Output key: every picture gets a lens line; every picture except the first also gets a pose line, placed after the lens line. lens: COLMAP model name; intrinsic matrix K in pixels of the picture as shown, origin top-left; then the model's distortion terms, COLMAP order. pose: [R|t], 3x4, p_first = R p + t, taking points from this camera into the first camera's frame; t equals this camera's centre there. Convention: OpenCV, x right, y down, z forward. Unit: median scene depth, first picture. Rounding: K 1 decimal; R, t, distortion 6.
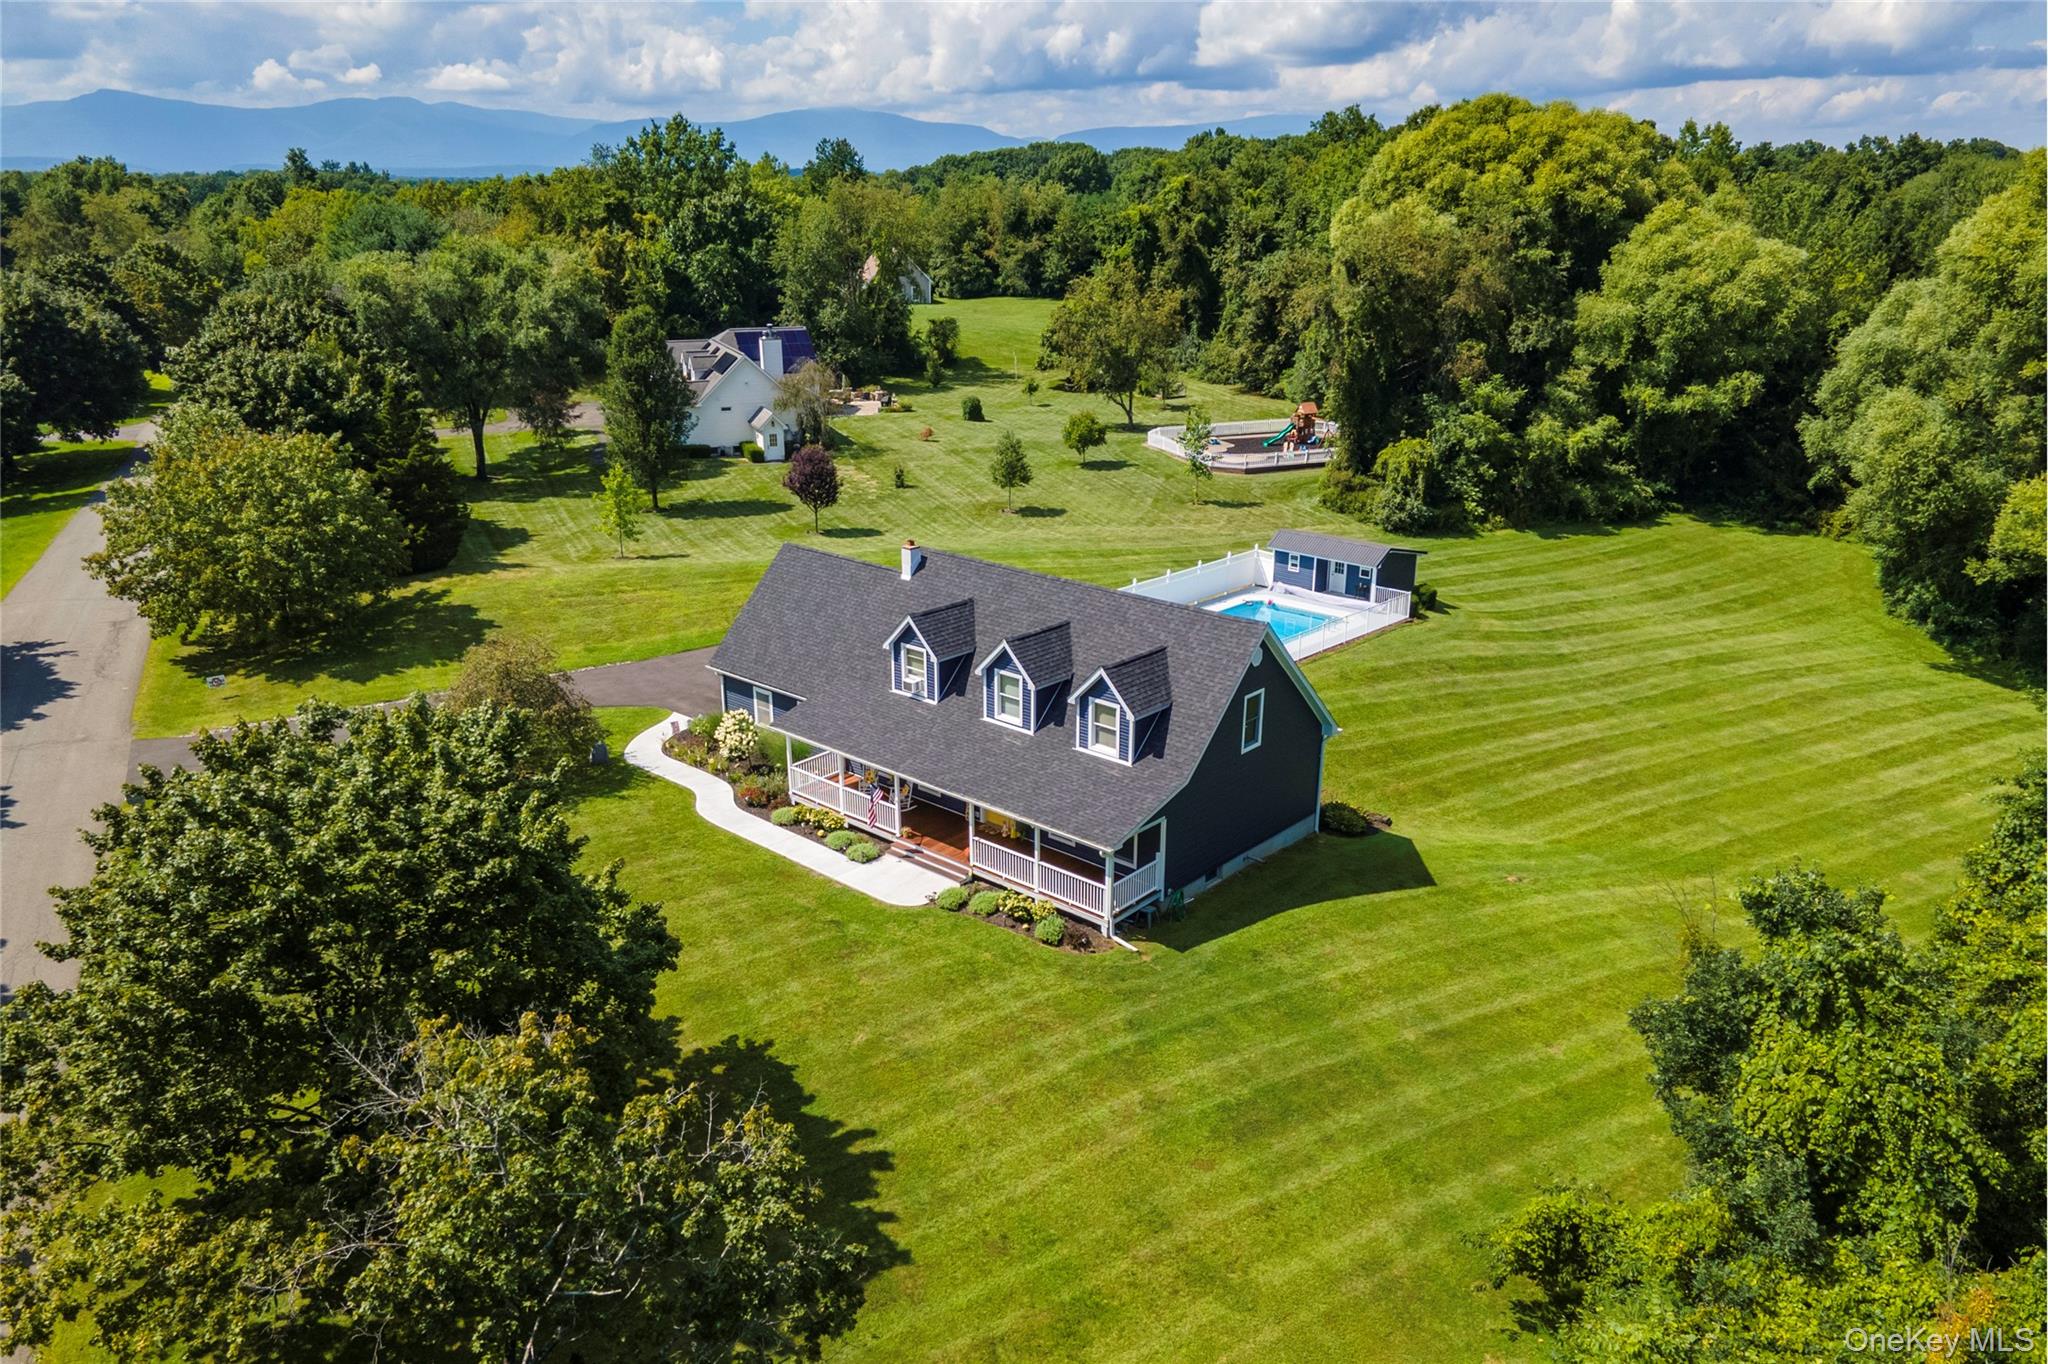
lens RADIAL K [[1490.6, 0, 1014.6], [0, 1490.6, 701.3], [0, 0, 1]] dist [0.019321, 0.037796]
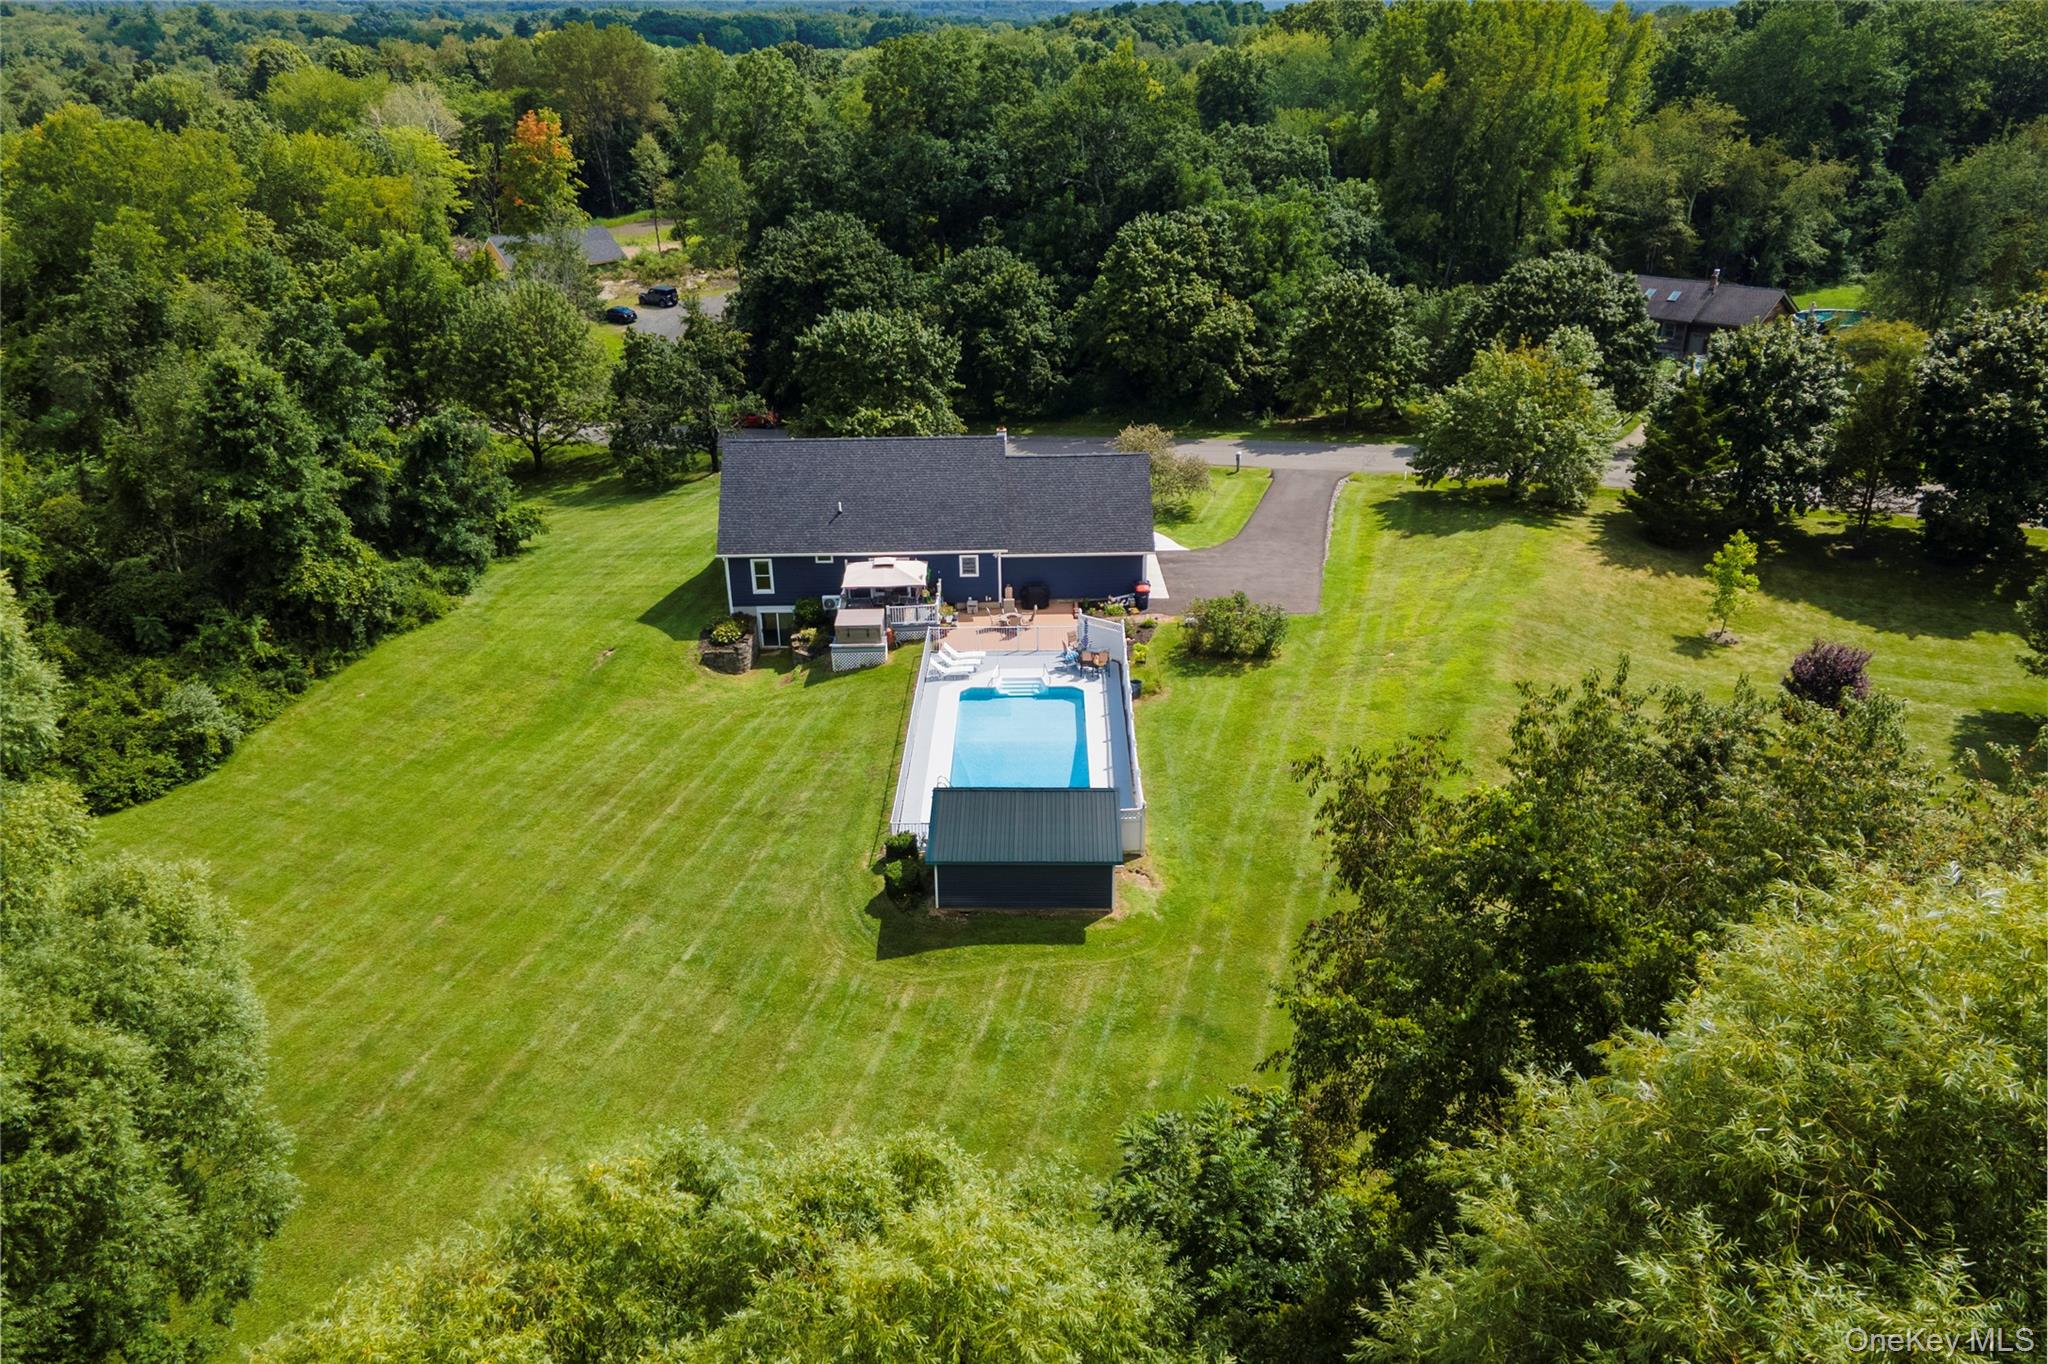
lens RADIAL K [[1490.6, 0, 1031.8], [0, 1490.6, 701.9], [0, 0, 1]] dist [0.019321, 0.037796]
pose [[-0.718998, 0.295133, -0.629237, 0.630288], [-0.224418, 0.758277, 0.612089, -0.547382], [0.657783, 0.581302, -0.478966, 1.249259]]
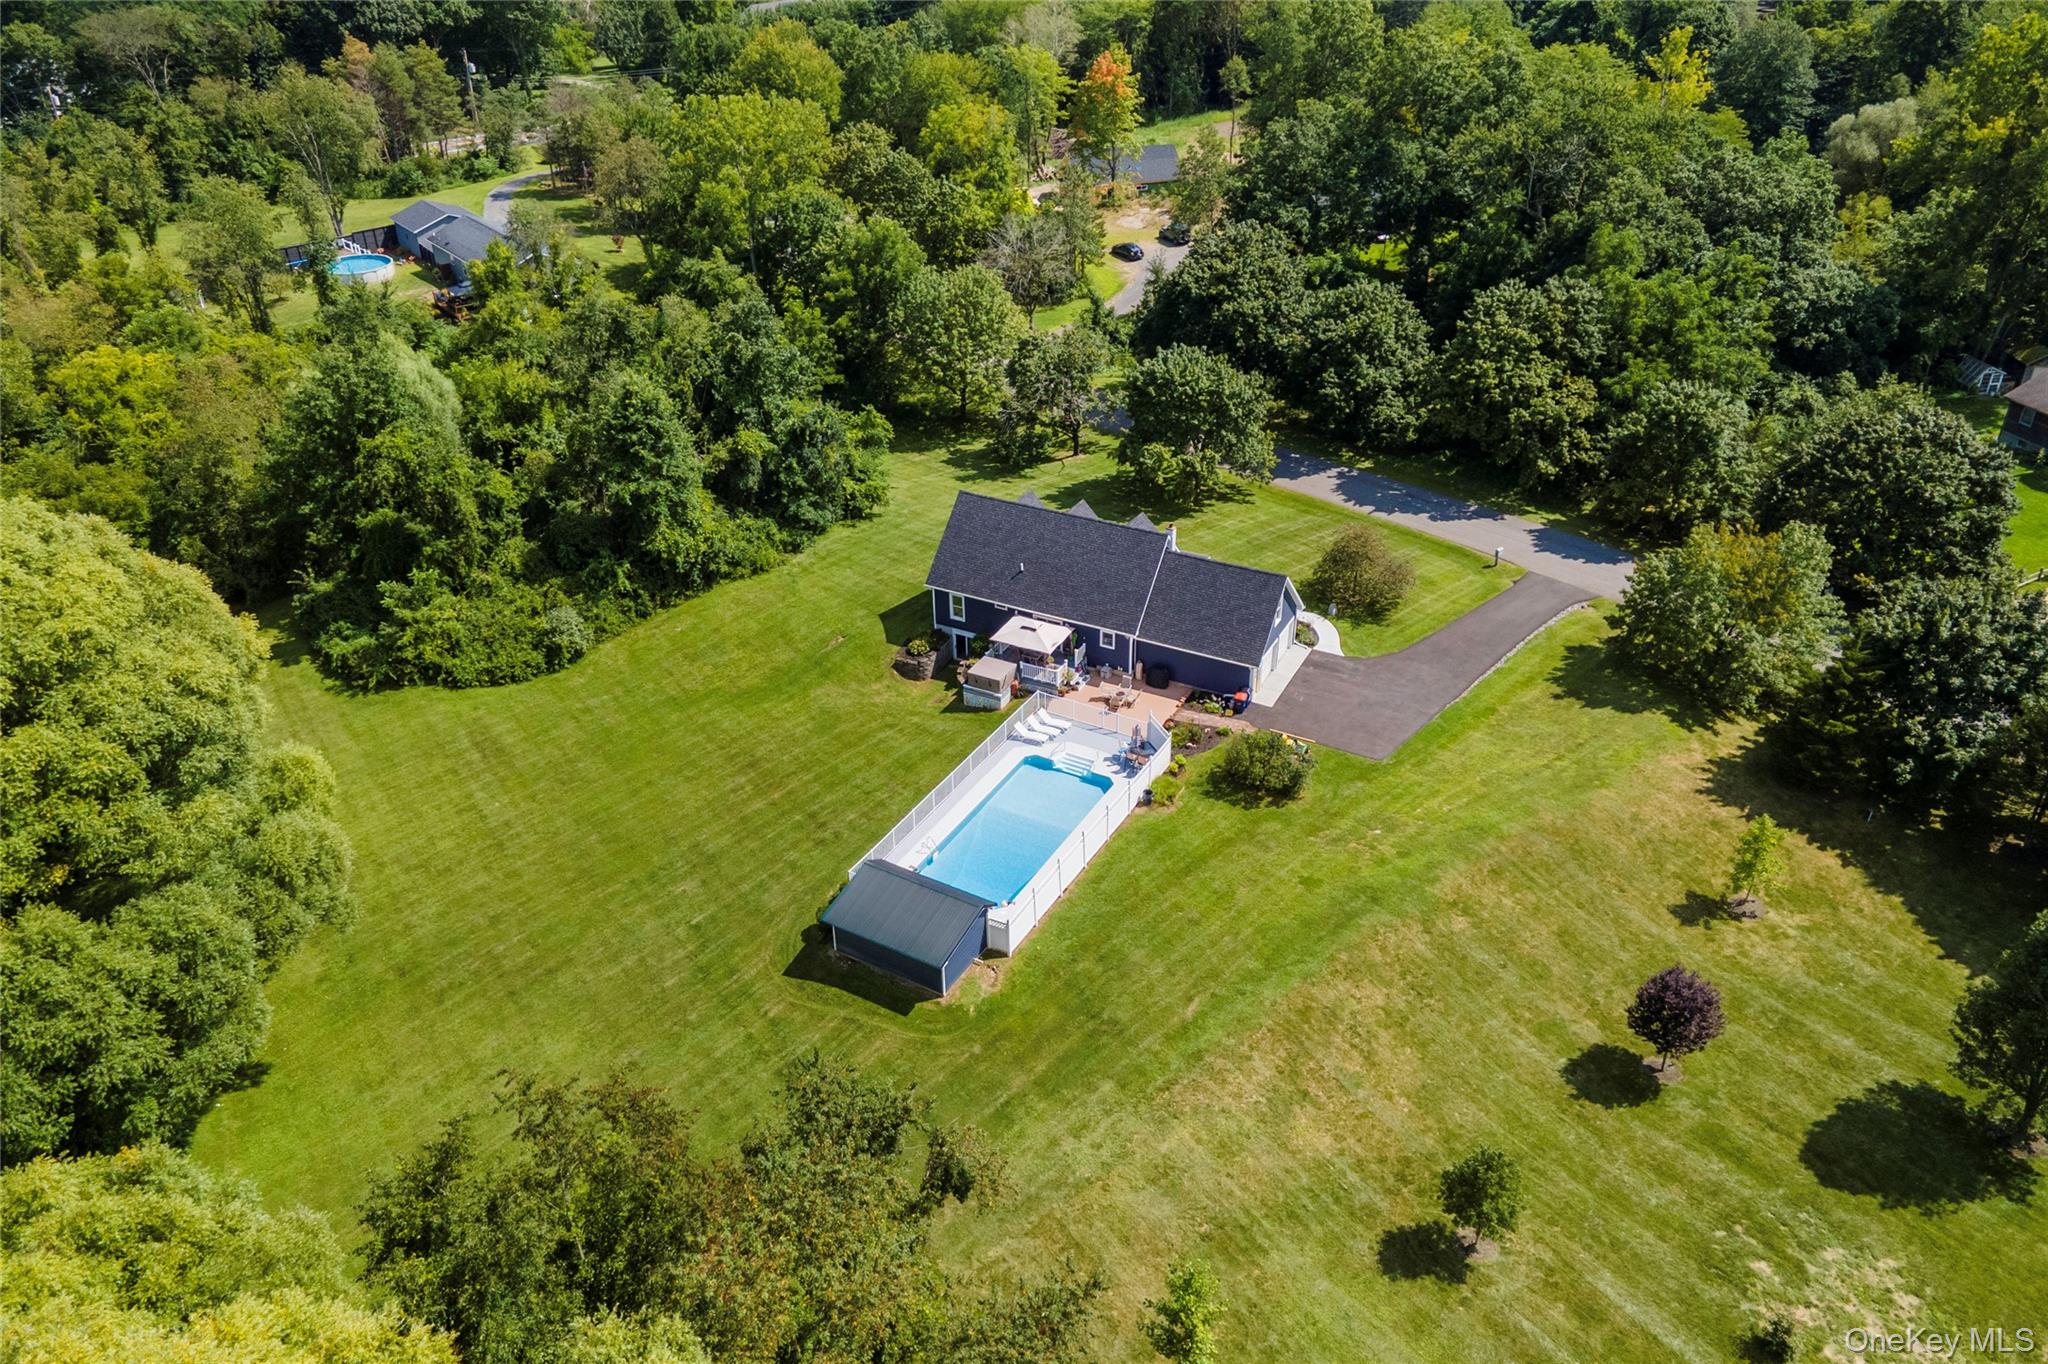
lens RADIAL K [[1490.6, 0, 1022.0], [0, 1490.6, 666.0], [0, 0, 1]] dist [0.019321, 0.037796]
pose [[-0.968093, 0.137854, -0.209265, 0.327003], [-0.073415, 0.642423, 0.762826, -0.871145], [0.239595, 0.753850, -0.611804, 1.408210]]
